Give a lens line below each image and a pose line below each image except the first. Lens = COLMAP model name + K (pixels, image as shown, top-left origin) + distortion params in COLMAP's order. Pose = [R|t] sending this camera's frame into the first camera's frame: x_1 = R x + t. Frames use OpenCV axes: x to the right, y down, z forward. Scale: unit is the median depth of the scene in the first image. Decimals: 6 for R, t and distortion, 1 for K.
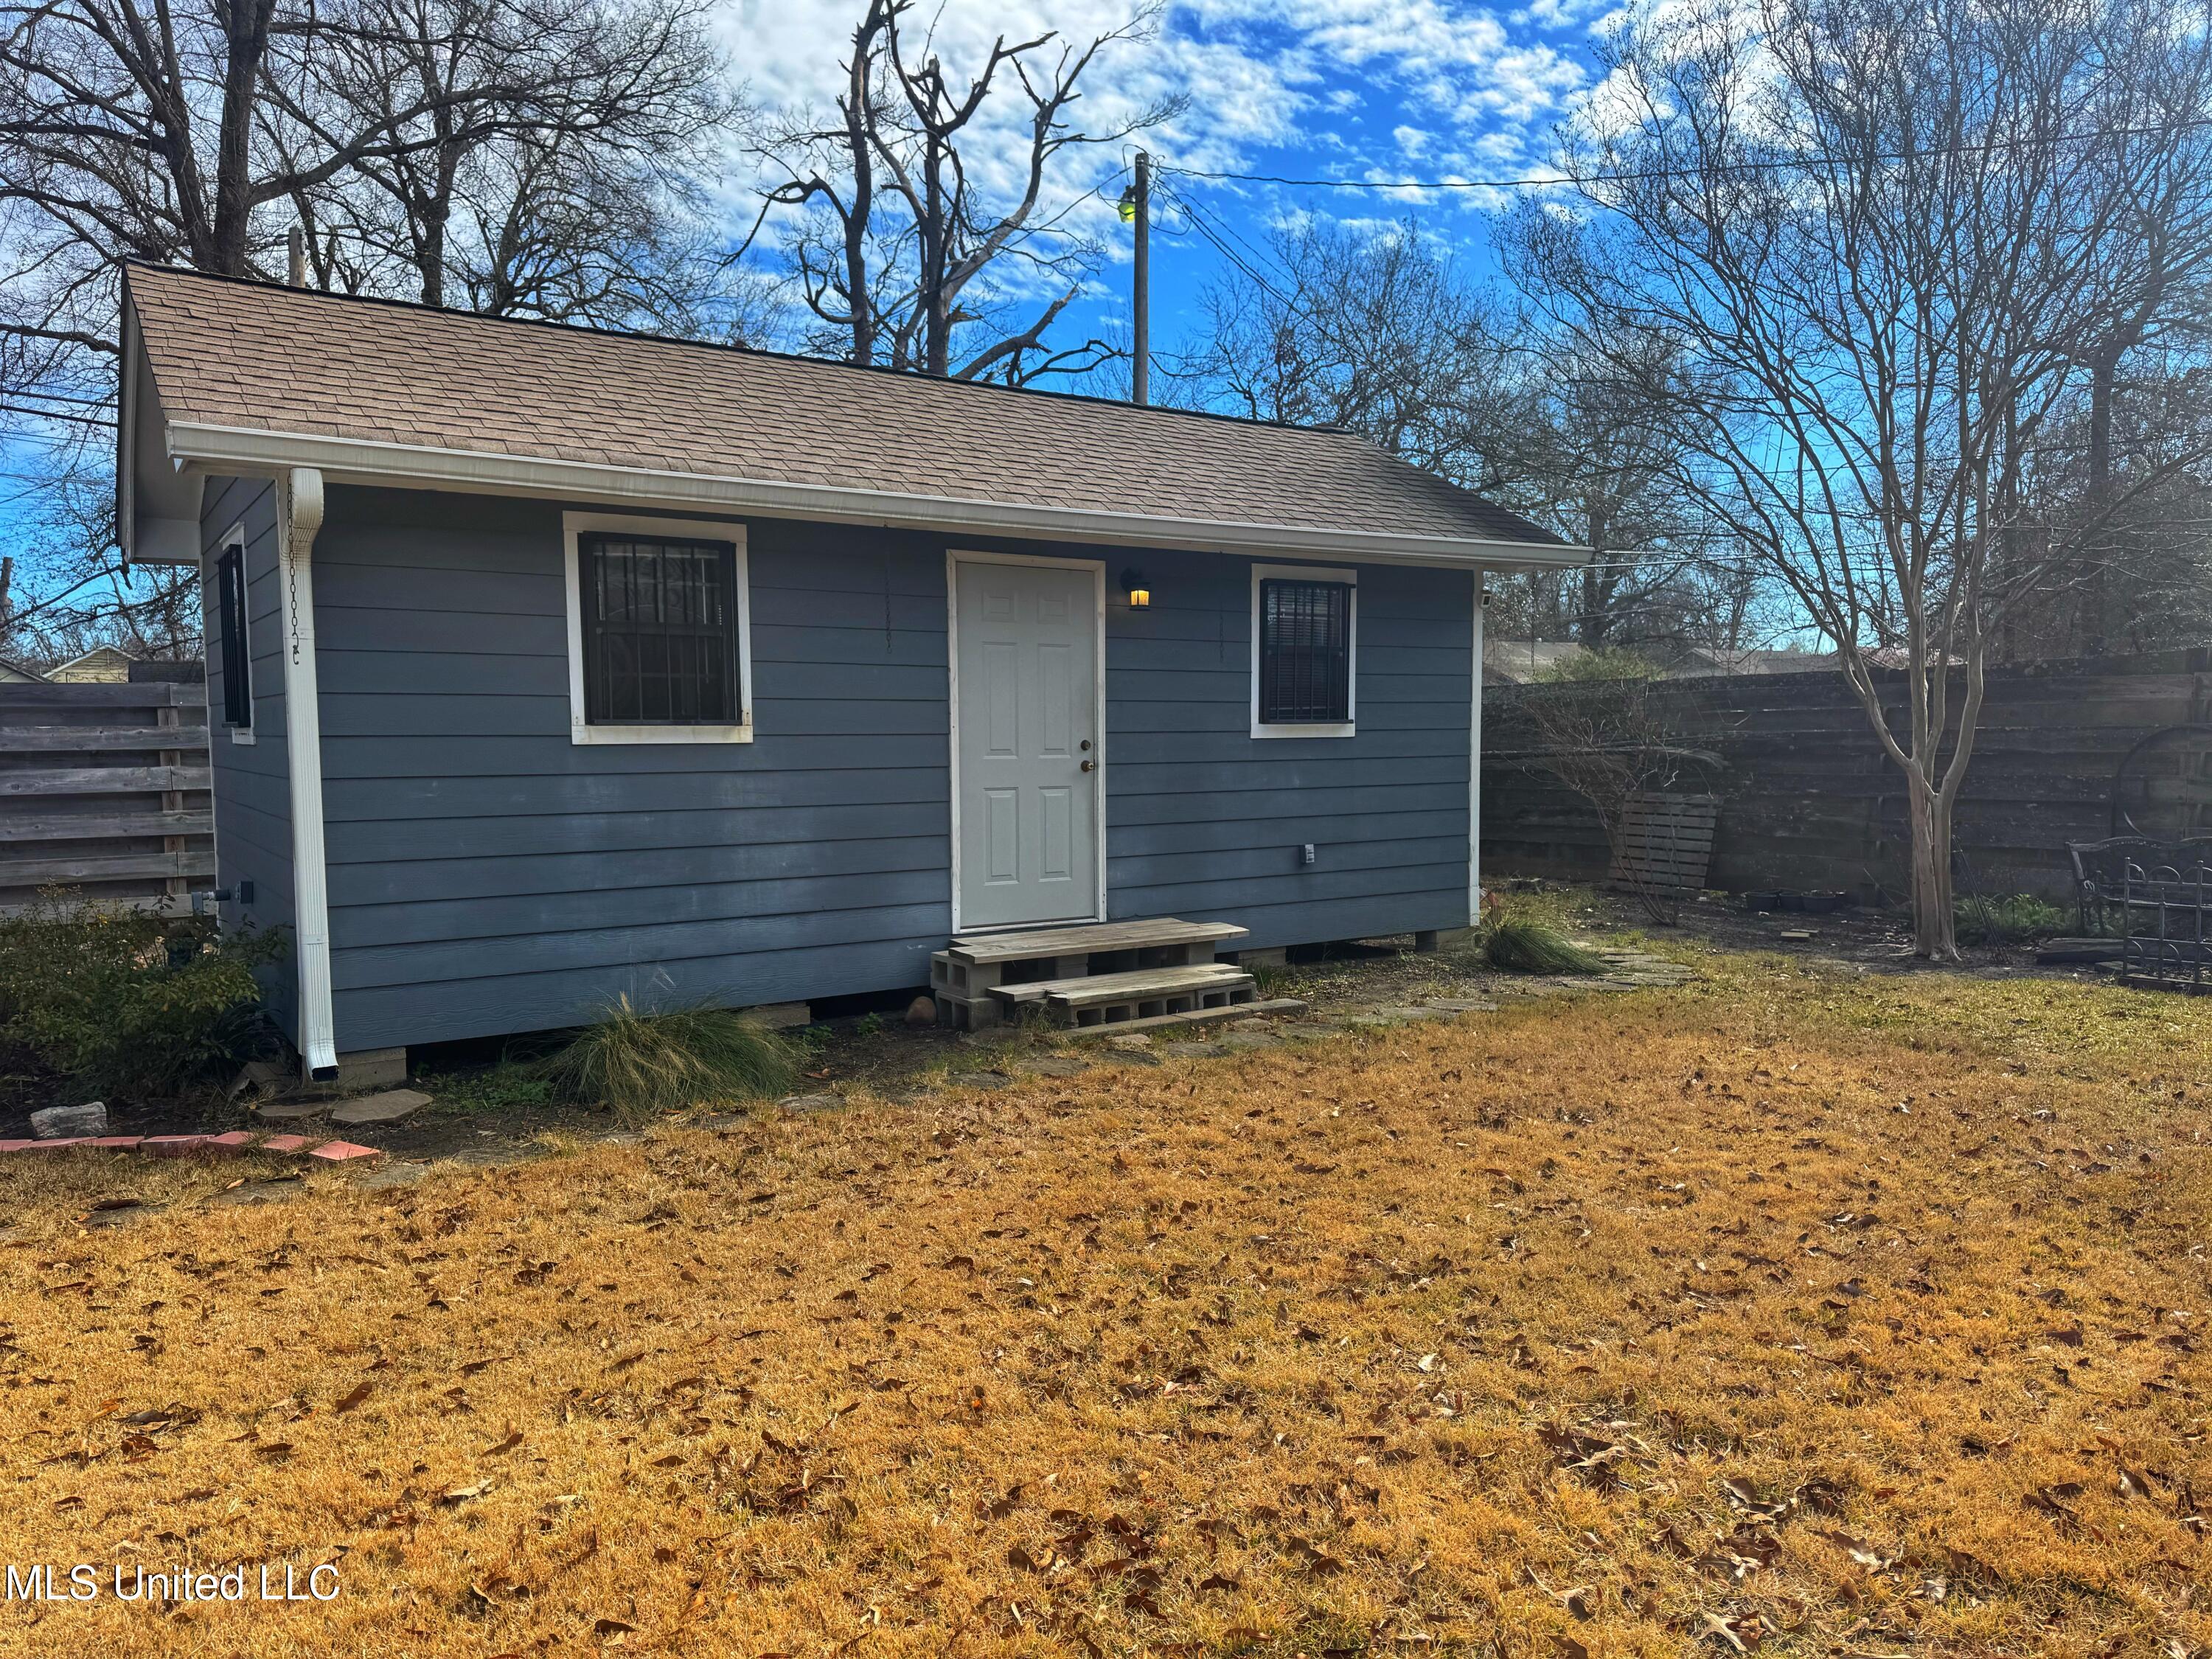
lens RADIAL K [[1535.7, 0, 1095.3], [0, 1535.7, 848.8], [0, 0, 1]] dist [0.049596, -0.036733]
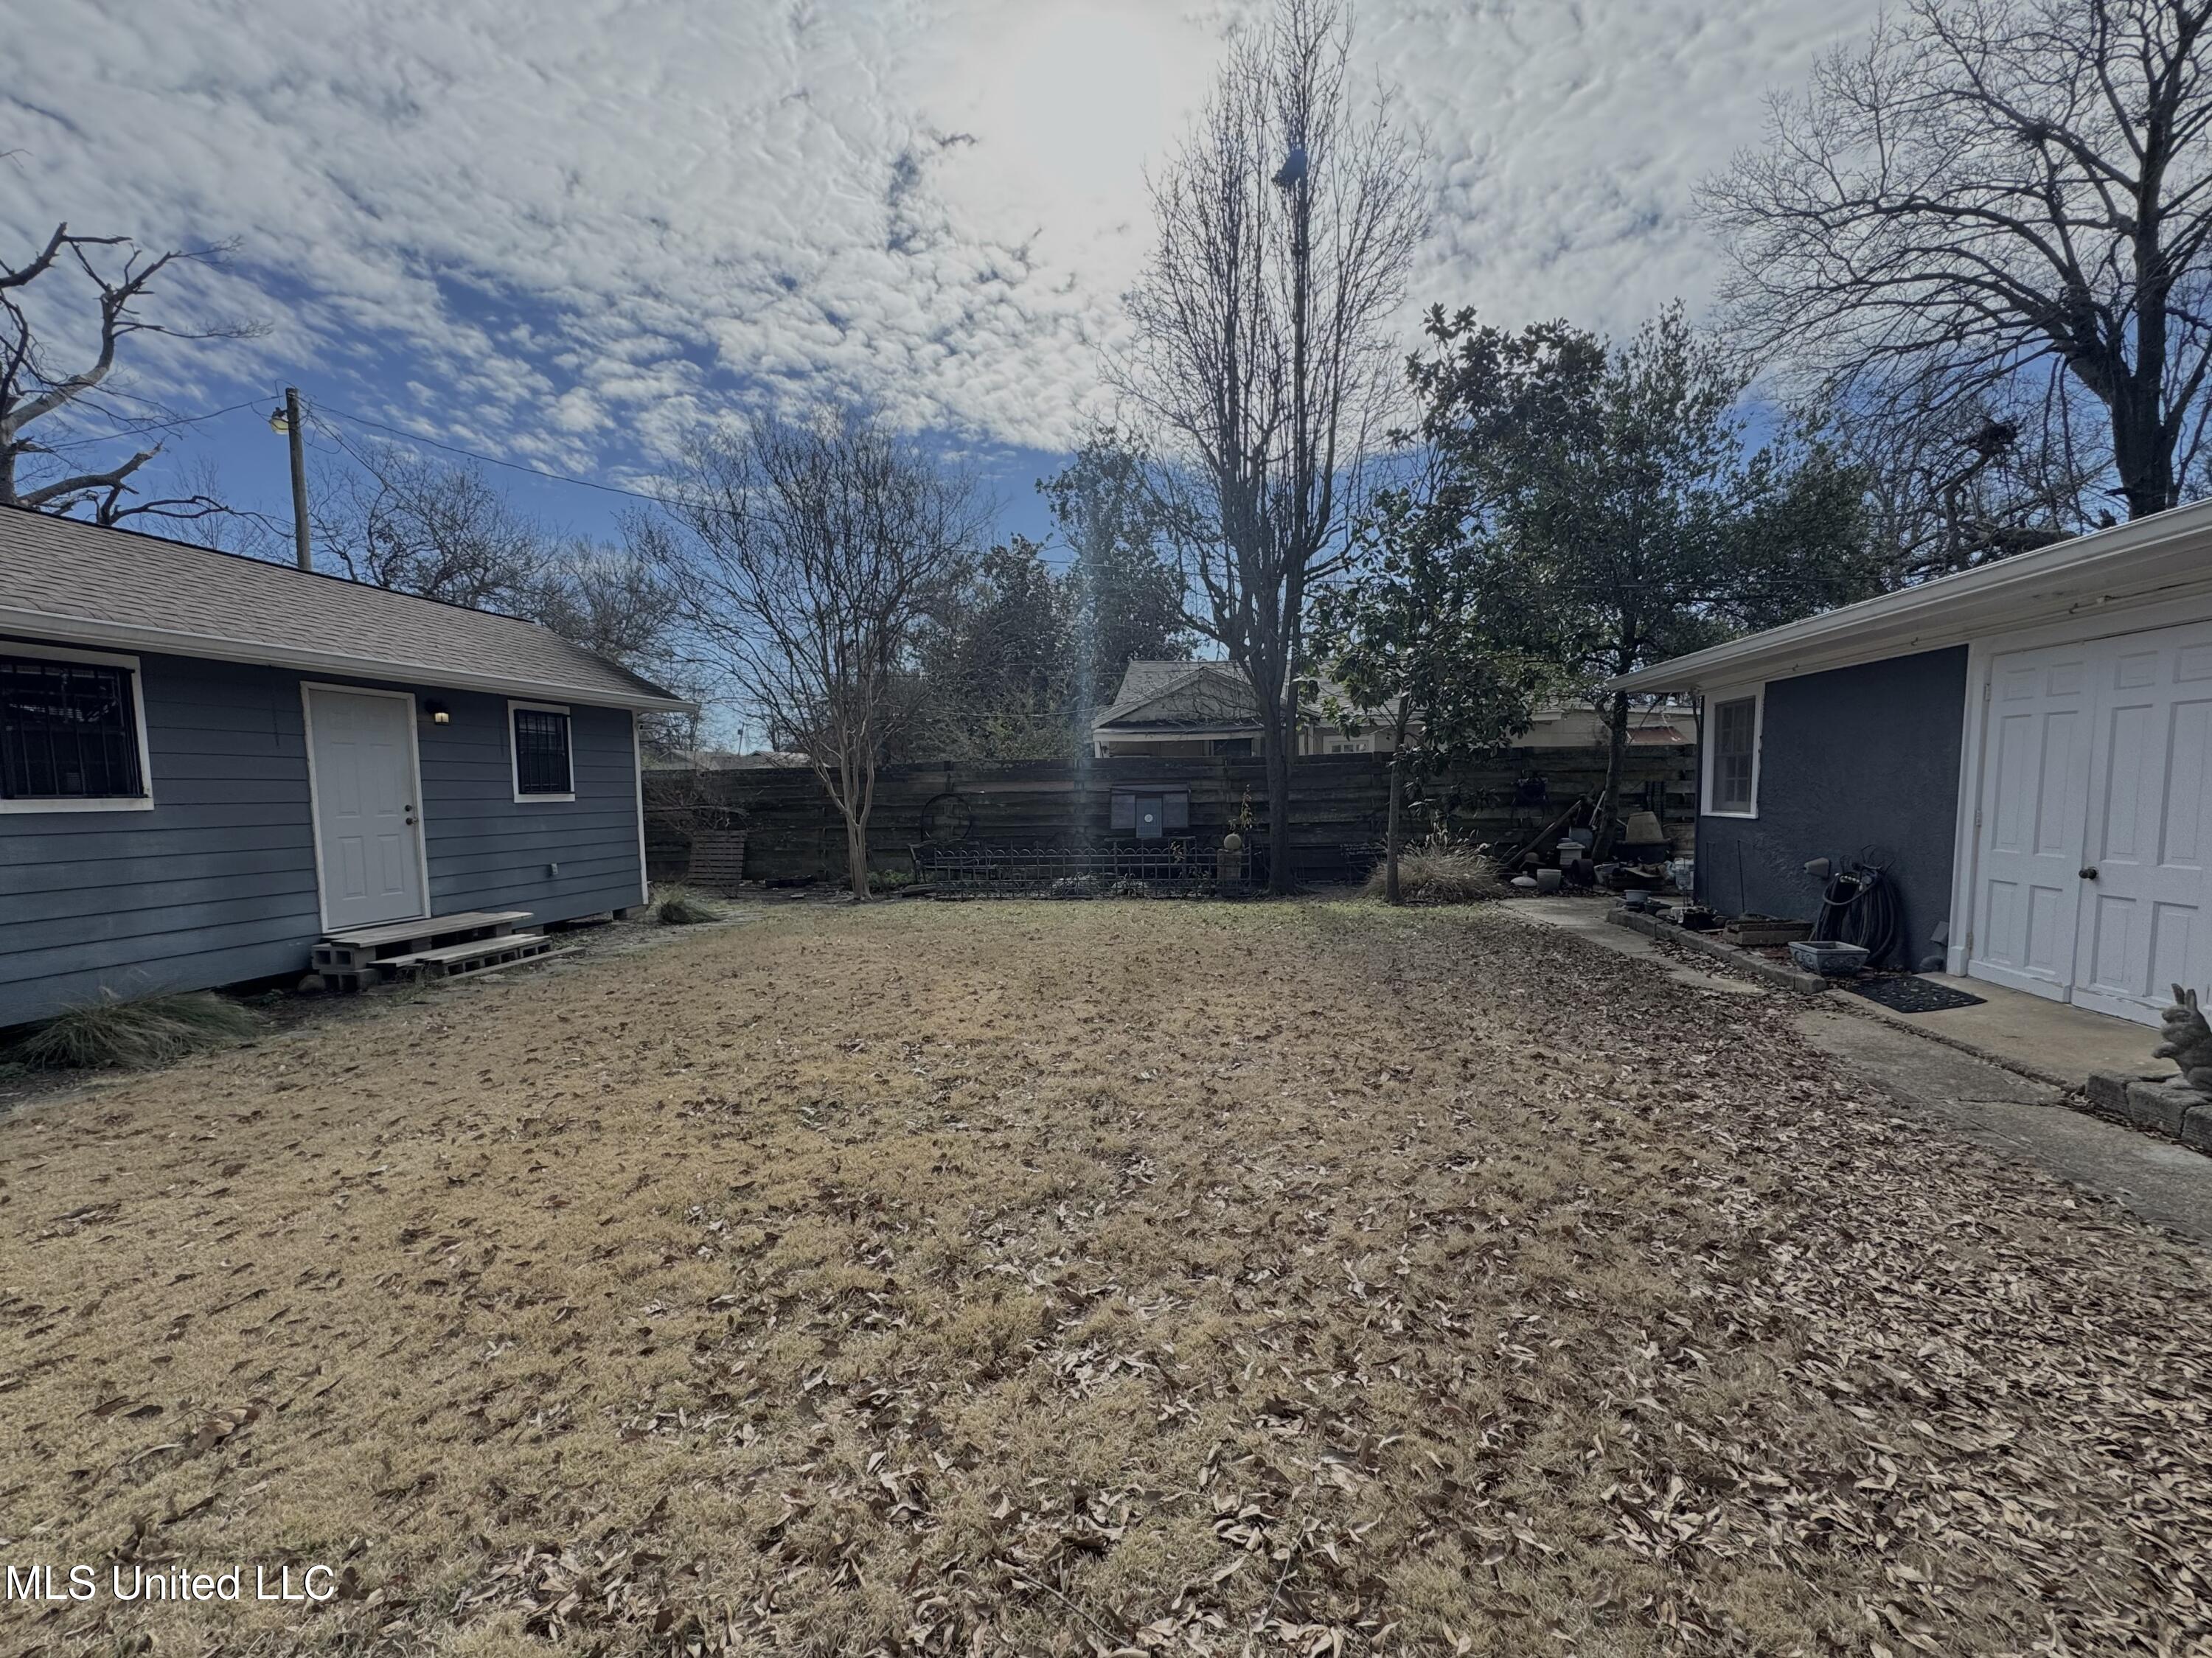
lens RADIAL K [[883.4, 0, 1112.1], [0, 883.4, 845.7], [0, 0, 1]] dist [-0.005521, 0.000897]
pose [[0.682410, -0.050895, 0.729196, -0.204671], [0.067481, 0.997700, 0.006484, 0.016964], [-0.727848, 0.044782, 0.684274, -0.182231]]
